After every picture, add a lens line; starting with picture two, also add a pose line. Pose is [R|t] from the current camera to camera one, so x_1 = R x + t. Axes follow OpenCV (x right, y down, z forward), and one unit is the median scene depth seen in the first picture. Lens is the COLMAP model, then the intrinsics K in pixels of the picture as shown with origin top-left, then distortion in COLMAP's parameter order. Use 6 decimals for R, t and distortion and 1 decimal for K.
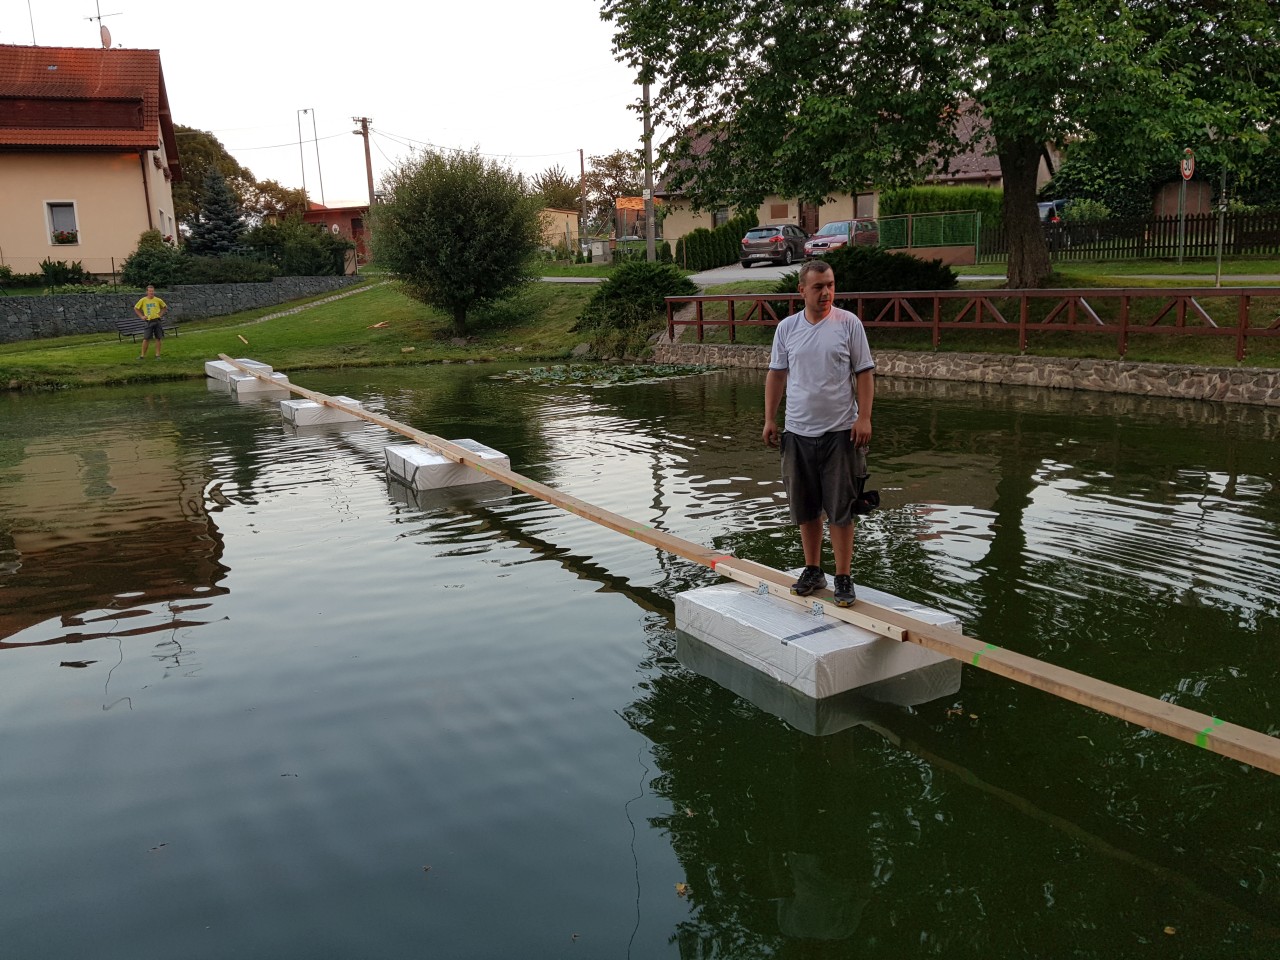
lens RADIAL K [[987.4, 0, 640.0], [0, 987.4, 480.0], [0, 0, 1]] dist [0.061531, -0.100020]
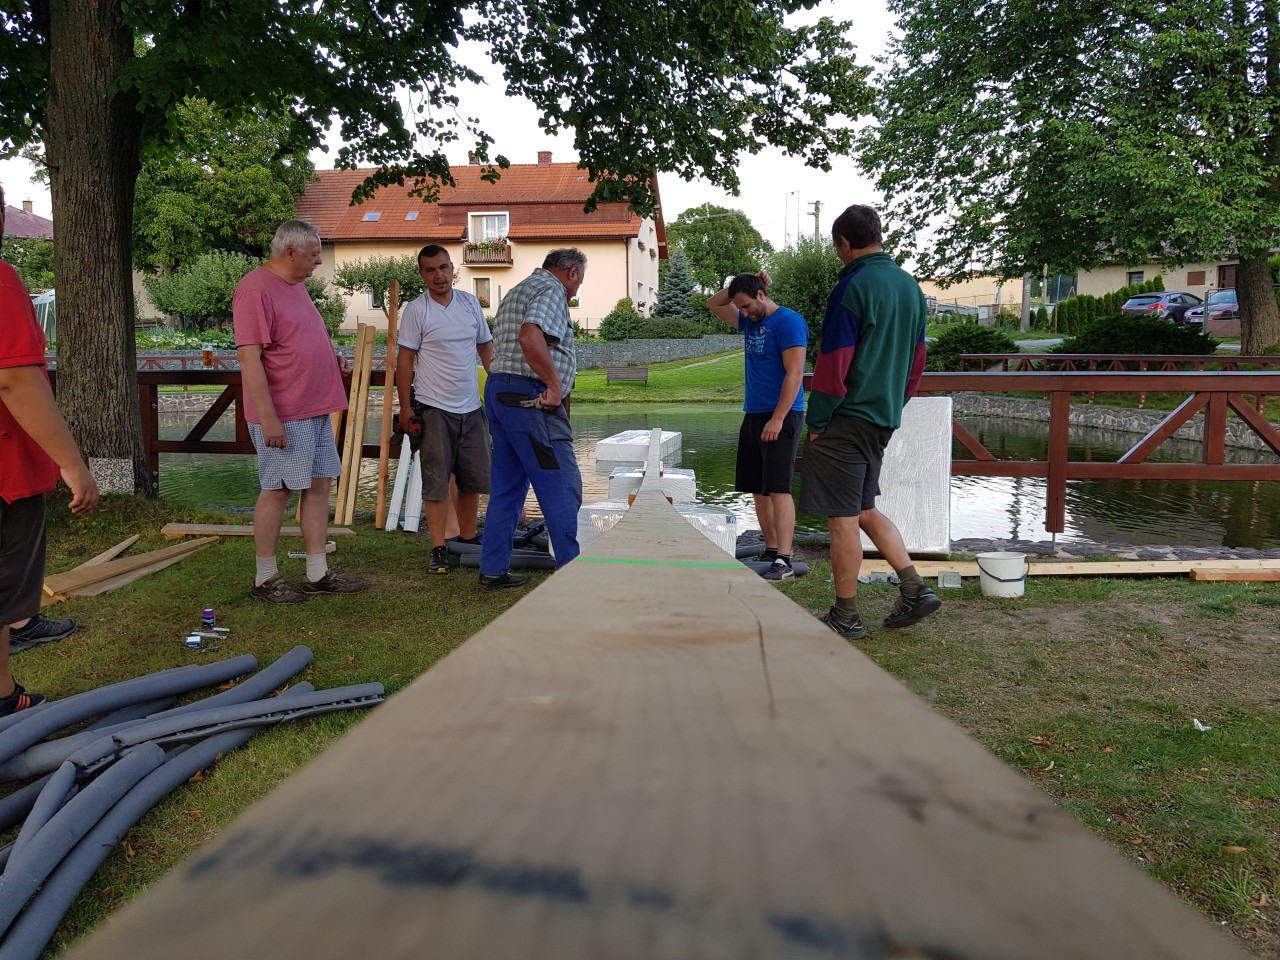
lens RADIAL K [[976.5, 0, 640.0], [0, 976.5, 480.0], [0, 0, 1]] dist [0.117455, -0.245259]
pose [[0.874379, 0.091644, -0.476511, 0.183061], [-0.119490, 0.992429, -0.028391, 0.026721], [0.470302, 0.081763, 0.878710, -0.127169]]
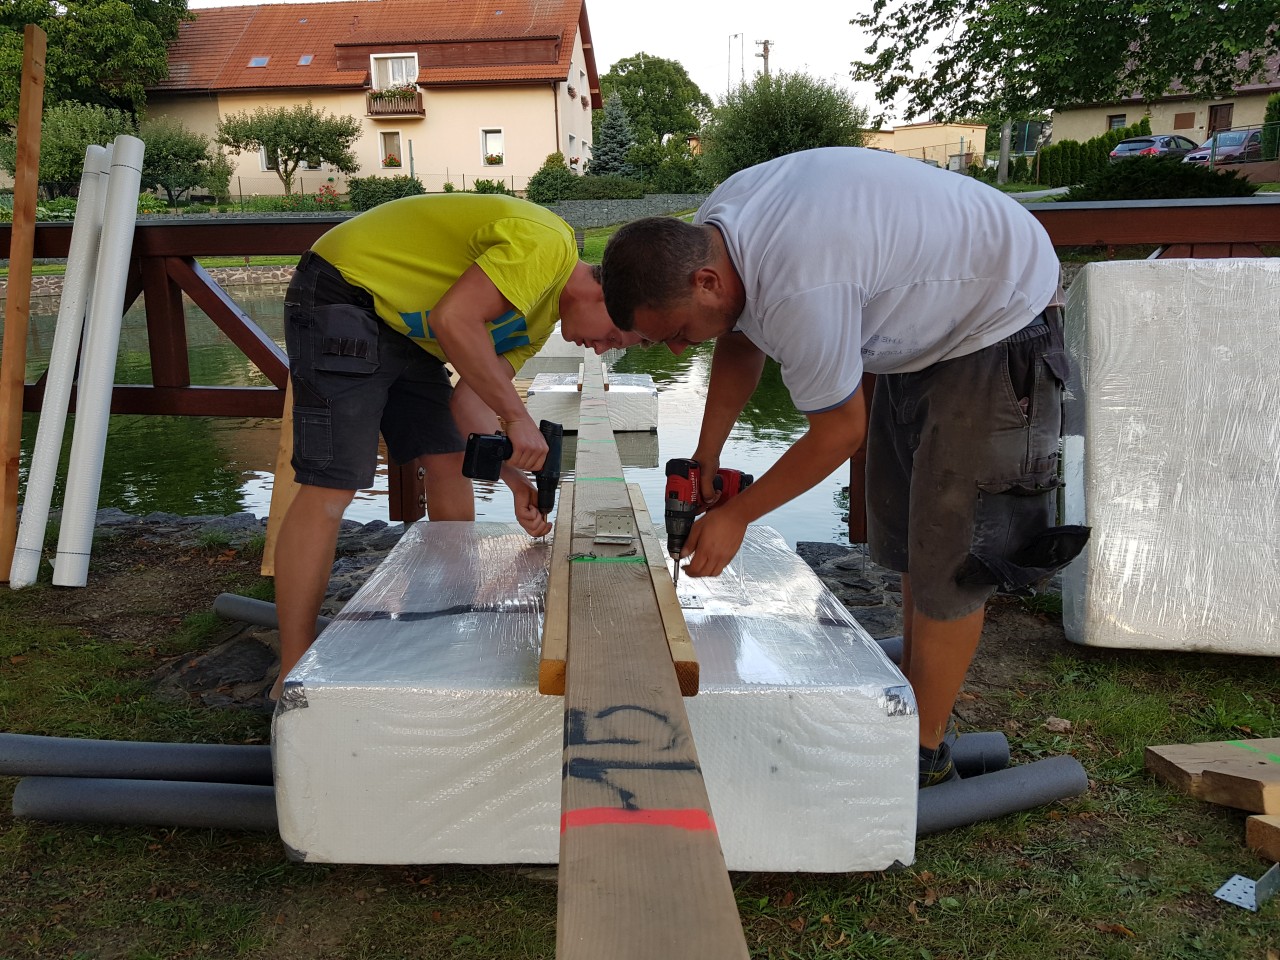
lens RADIAL K [[987.4, 0, 640.0], [0, 987.4, 480.0], [0, 0, 1]] dist [0.061531, -0.100020]
pose [[0.903725, 0.121363, -0.410550, 0.133920], [-0.091249, 0.991546, 0.092249, 0.014947], [0.418275, -0.045906, 0.907160, -0.037999]]
